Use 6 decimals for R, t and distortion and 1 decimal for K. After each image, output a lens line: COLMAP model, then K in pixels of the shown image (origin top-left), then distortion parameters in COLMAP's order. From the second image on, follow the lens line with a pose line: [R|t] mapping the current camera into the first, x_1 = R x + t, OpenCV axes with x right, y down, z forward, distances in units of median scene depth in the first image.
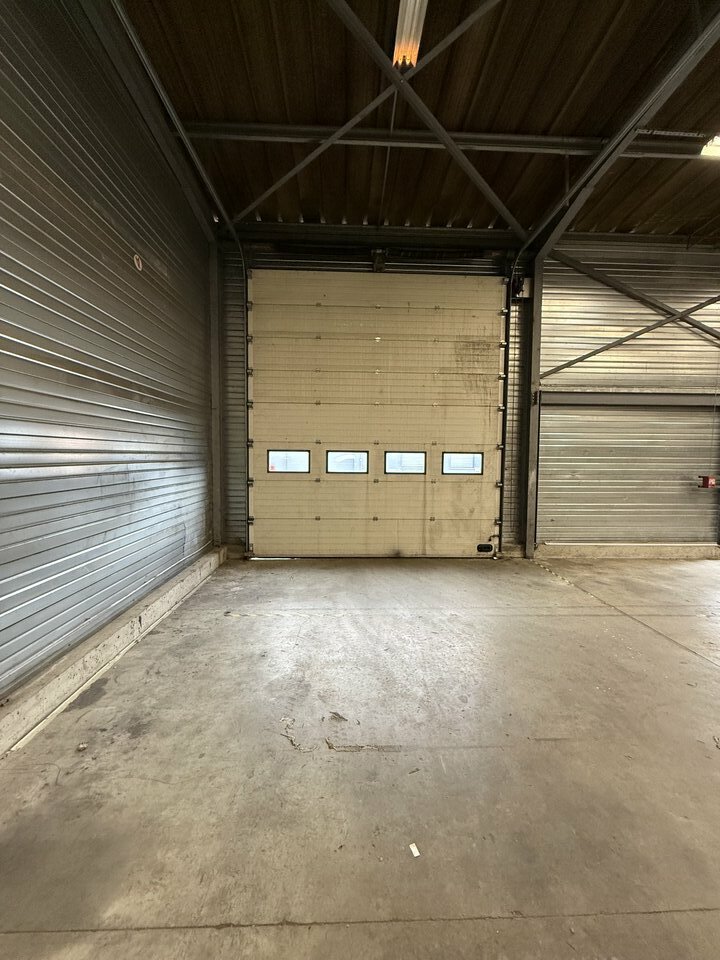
lens RADIAL K [[383.2, 0, 358.3], [0, 383.2, 476.9], [0, 0, 1]] dist [-0.000122, -0.000315]
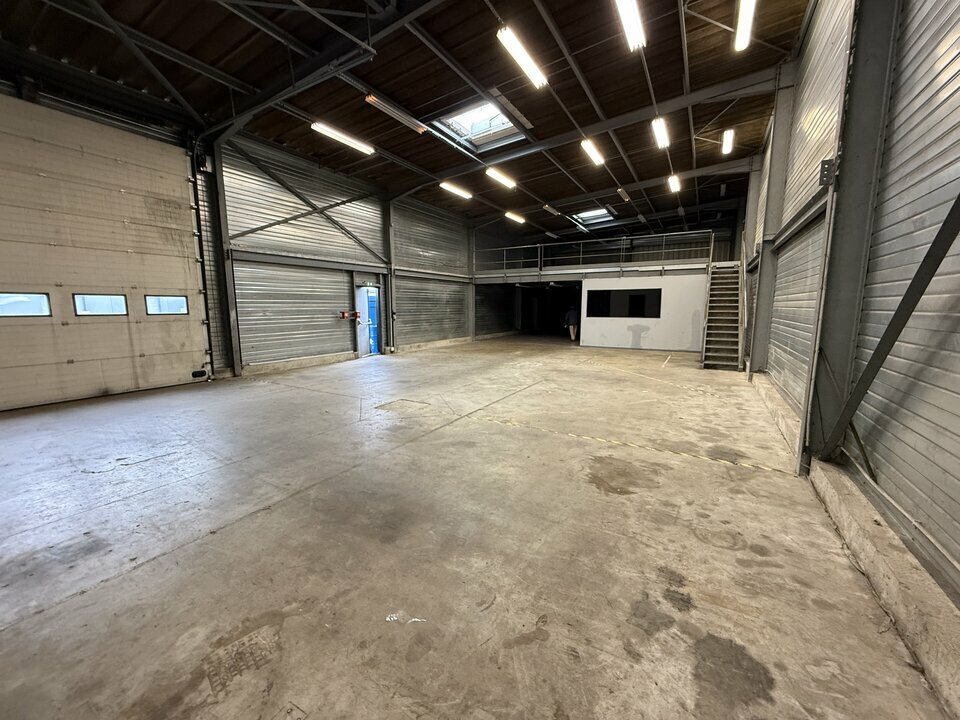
lens RADIAL K [[383.2, 0, 477.3], [0, 383.2, 358.8], [0, 0, 1]] dist [-0.000122, -0.000315]
pose [[0.543435, -0.124251, 0.830205, -0.204212], [0.055508, 0.992139, 0.112152, 0.048102], [-0.837614, -0.014865, 0.546060, -0.429970]]
